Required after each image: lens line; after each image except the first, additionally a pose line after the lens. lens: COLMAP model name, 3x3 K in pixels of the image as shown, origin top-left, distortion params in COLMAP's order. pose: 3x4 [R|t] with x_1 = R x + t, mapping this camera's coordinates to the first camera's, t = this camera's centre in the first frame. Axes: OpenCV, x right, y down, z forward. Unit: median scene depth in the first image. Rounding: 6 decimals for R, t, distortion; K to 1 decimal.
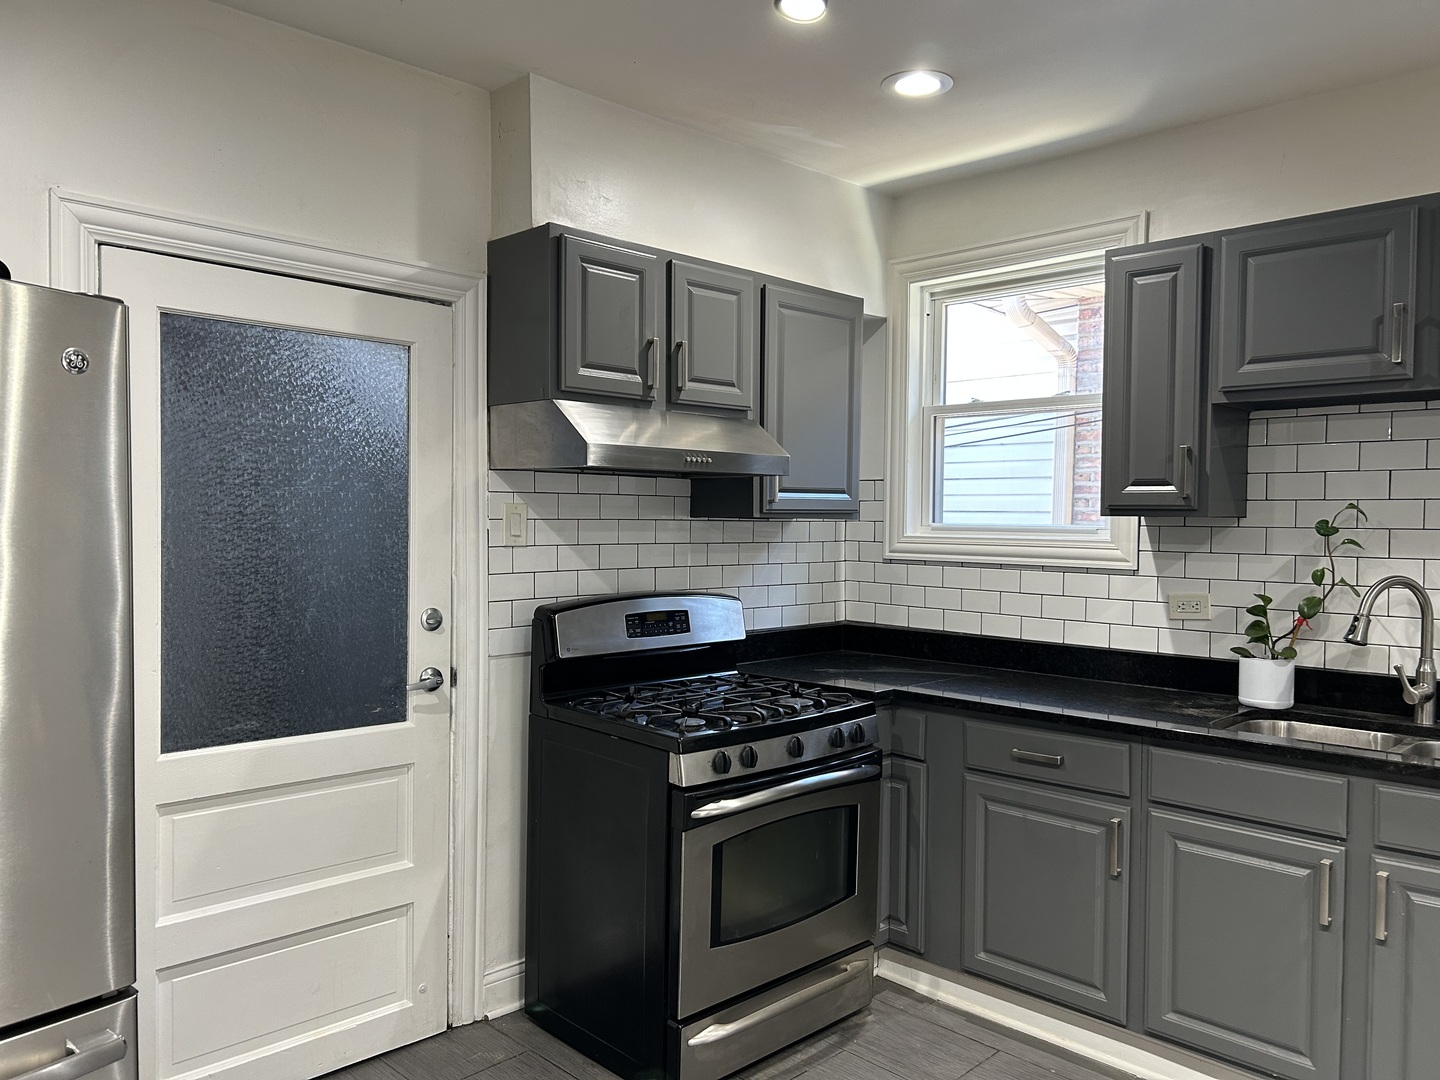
lens RADIAL K [[1090.9, 0, 783.9], [0, 1090.9, 555.7], [0, 0, 1]] dist [0.147984, -0.232988]
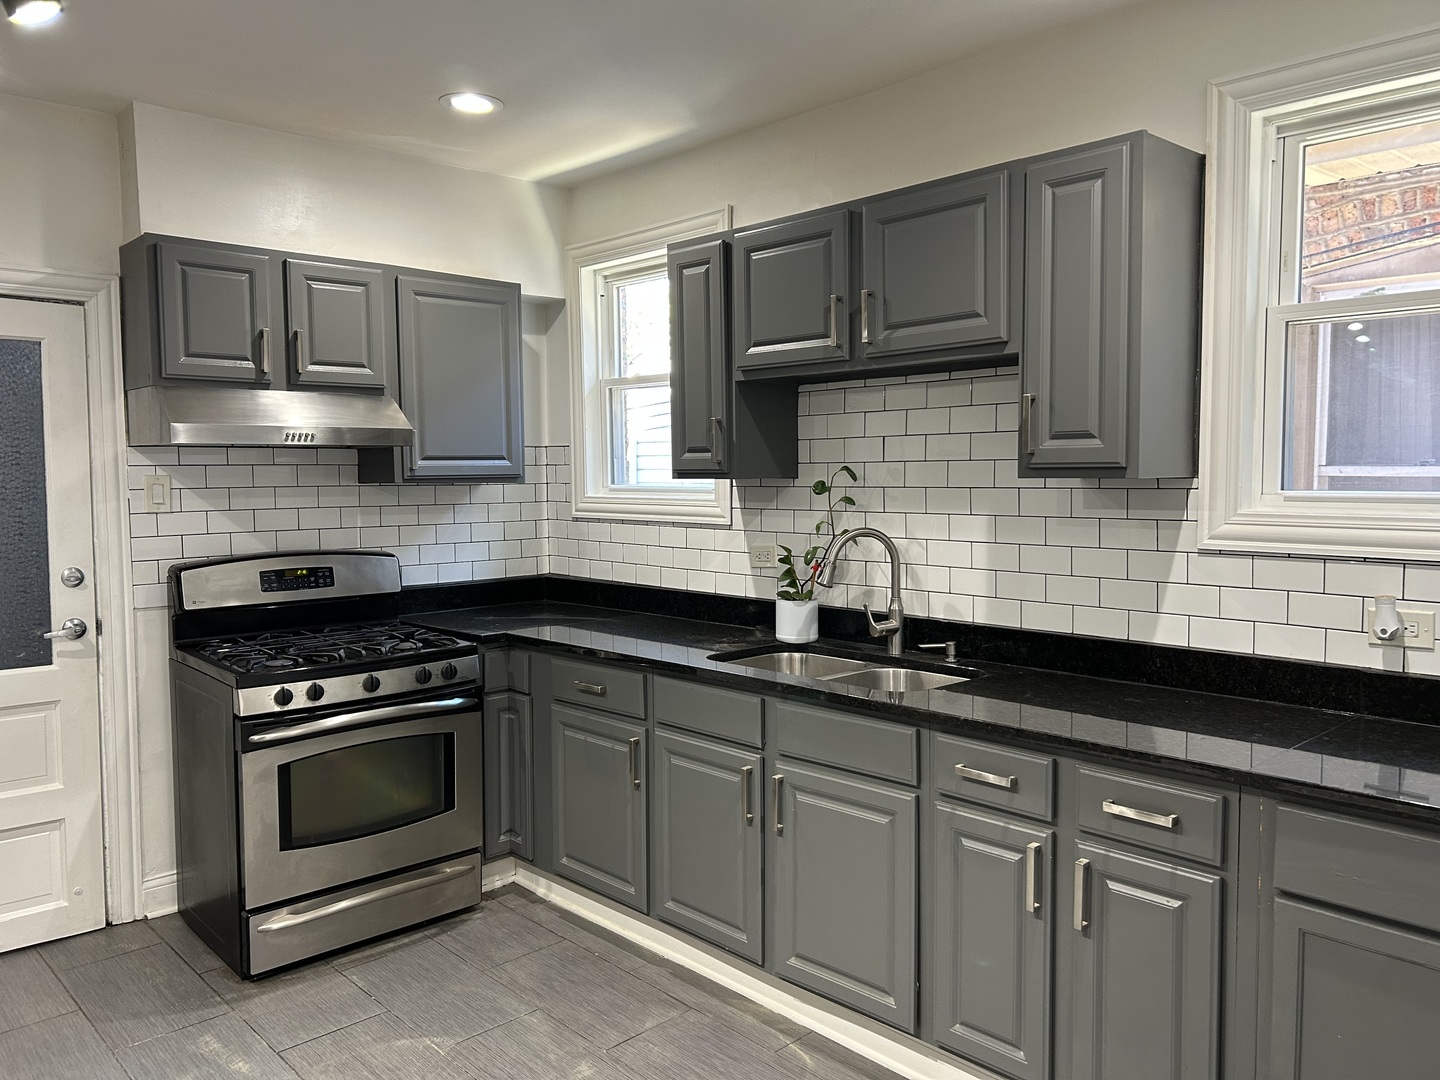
lens RADIAL K [[1089.2, 0, 720.0], [0, 1089.2, 540.0], [0, 0, 1]] dist [0.143111, -0.148001]
pose [[0.998487, -0.015024, -0.052896, 0.402783], [0.016486, 0.999491, 0.027312, -0.002533], [0.052459, -0.028143, 0.998226, -0.132887]]
